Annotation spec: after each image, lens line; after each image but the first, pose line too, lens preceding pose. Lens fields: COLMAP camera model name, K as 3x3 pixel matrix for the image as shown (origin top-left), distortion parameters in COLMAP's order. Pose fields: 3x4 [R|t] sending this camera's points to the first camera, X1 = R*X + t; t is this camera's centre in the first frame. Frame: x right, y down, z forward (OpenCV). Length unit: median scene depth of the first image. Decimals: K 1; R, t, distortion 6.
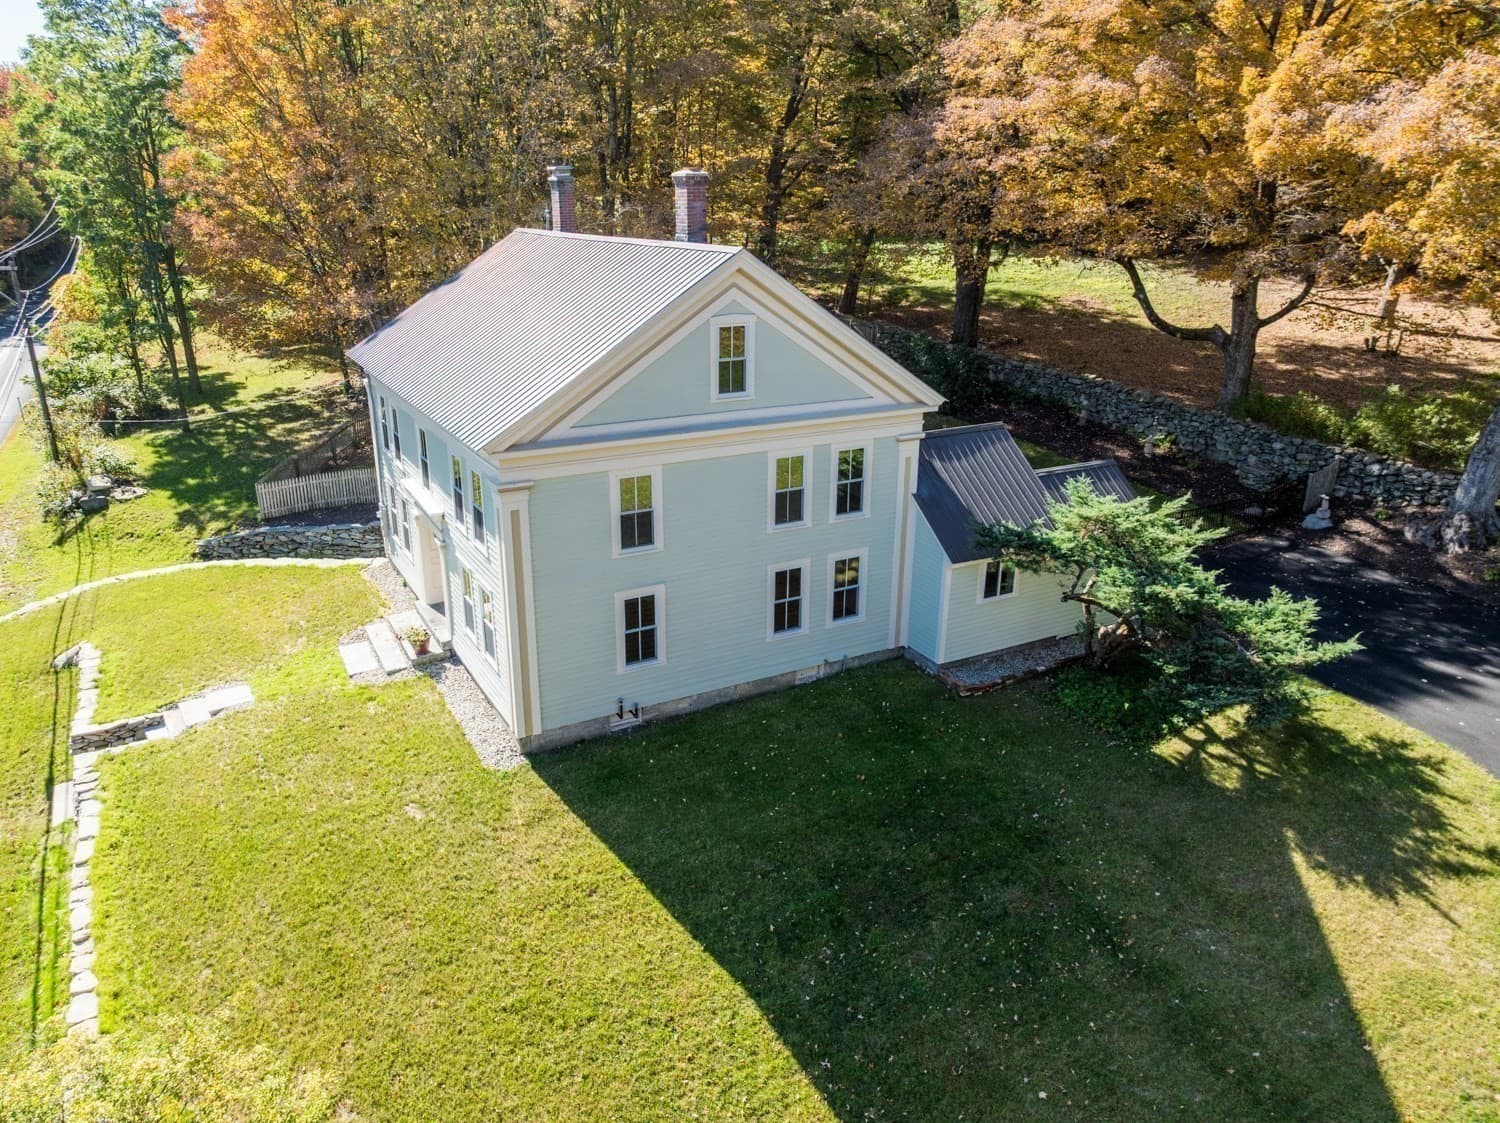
lens RADIAL K [[1122.9, 0, 749.8], [0, 1122.9, 584.6], [0, 0, 1]] dist [-0.001008, -0.000825]
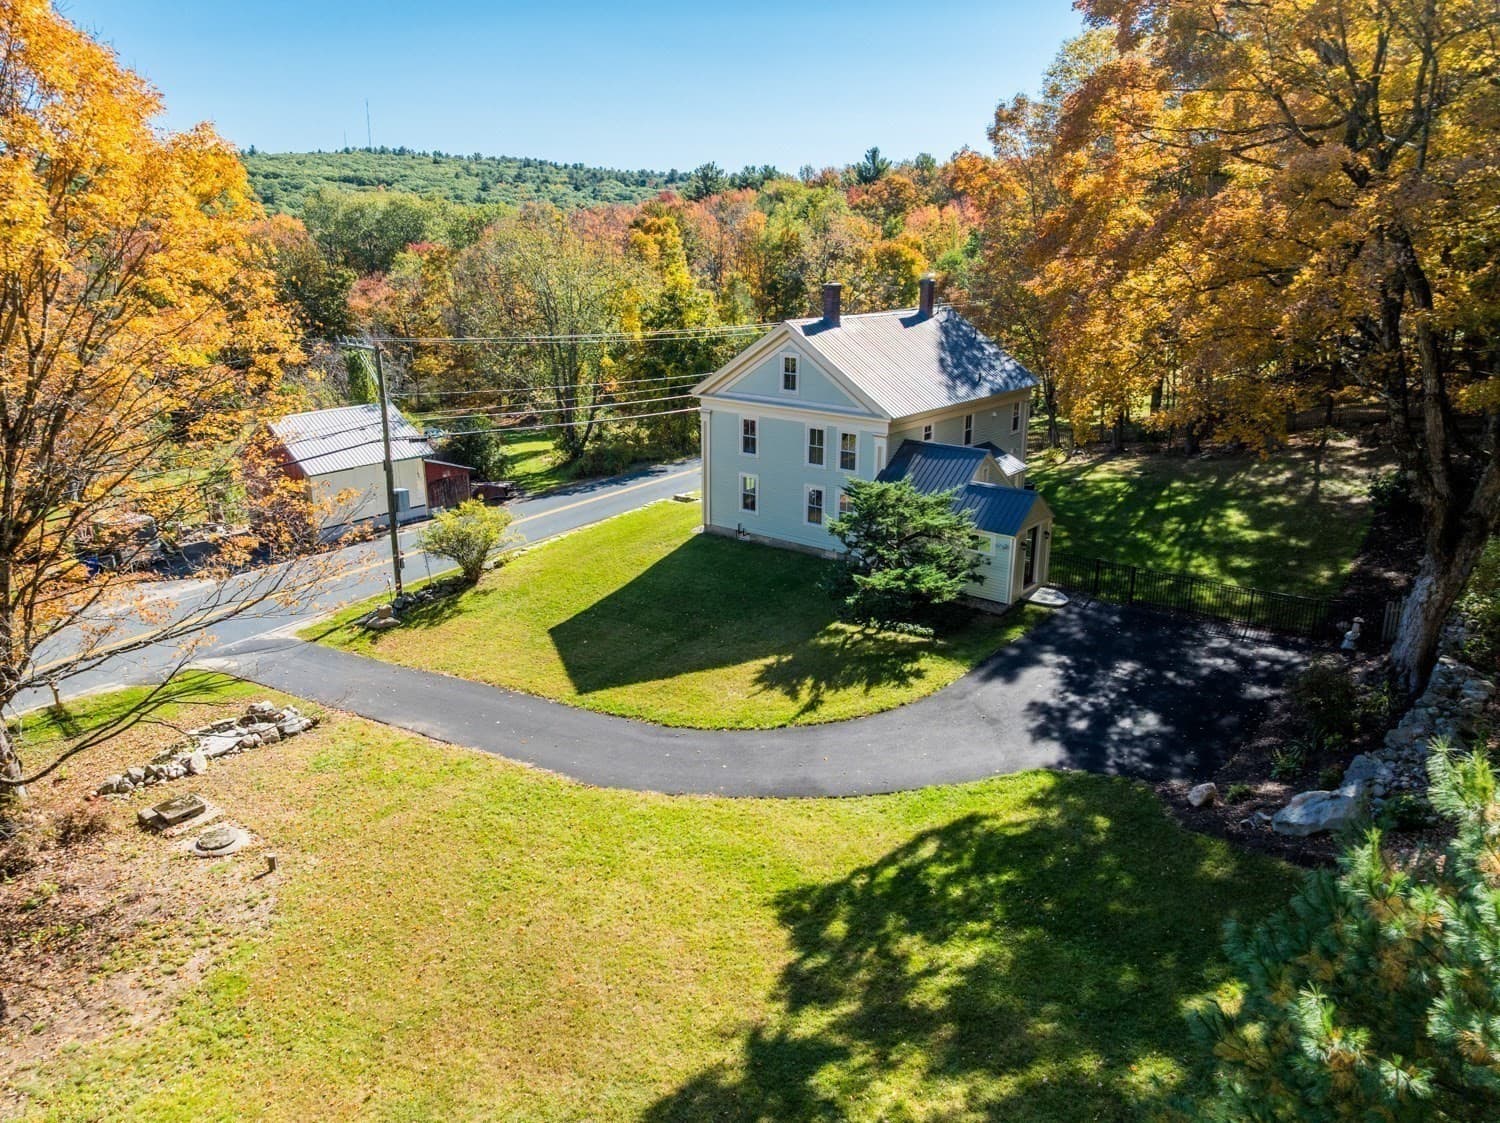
lens RADIAL K [[1057.1, 0, 750.0], [0, 1057.1, 561.5], [0, 0, 1]] dist [-0.055769, 0.030833]
pose [[0.371222, 0.268253, -0.888952, 1.731594], [-0.335757, 0.931360, 0.140840, -0.123715], [0.865715, 0.246189, 0.435809, 0.158057]]
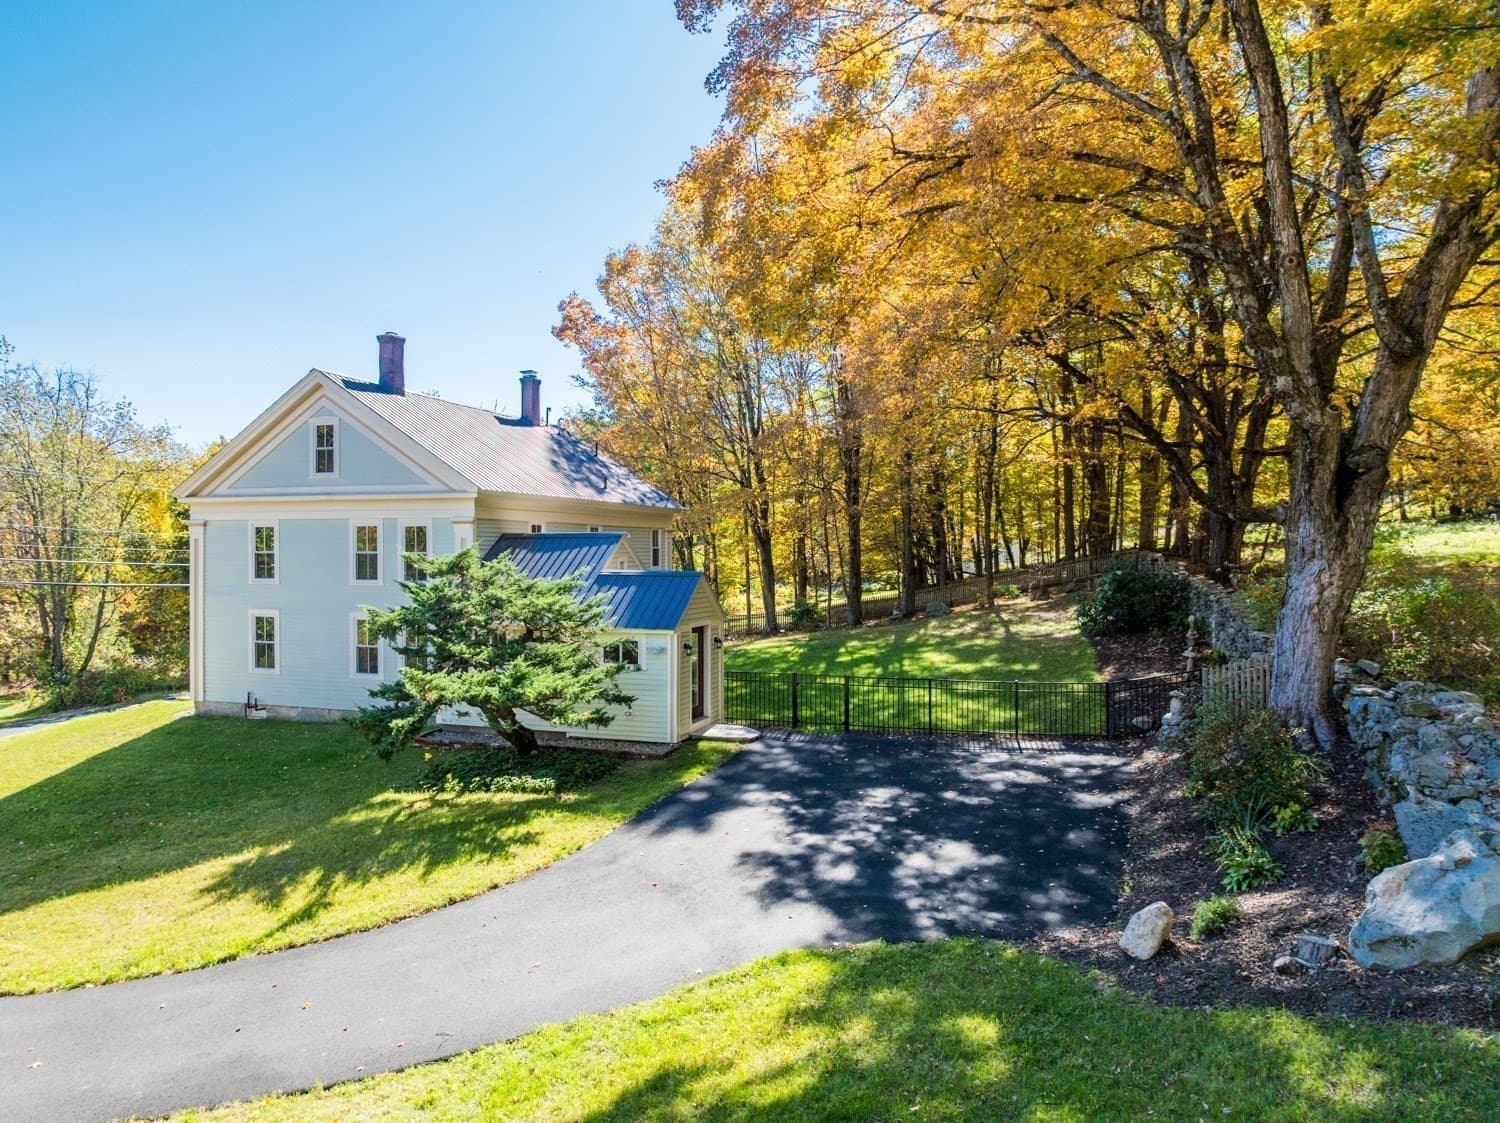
lens RADIAL K [[1057.1, 0, 750.0], [0, 1057.1, 561.5], [0, 0, 1]] dist [-0.055769, 0.030833]
pose [[0.666974, 0.002558, -0.745076, 1.260826], [-0.266458, 0.934679, -0.235319, 0.091759], [0.695805, 0.355483, 0.624088, 0.581454]]
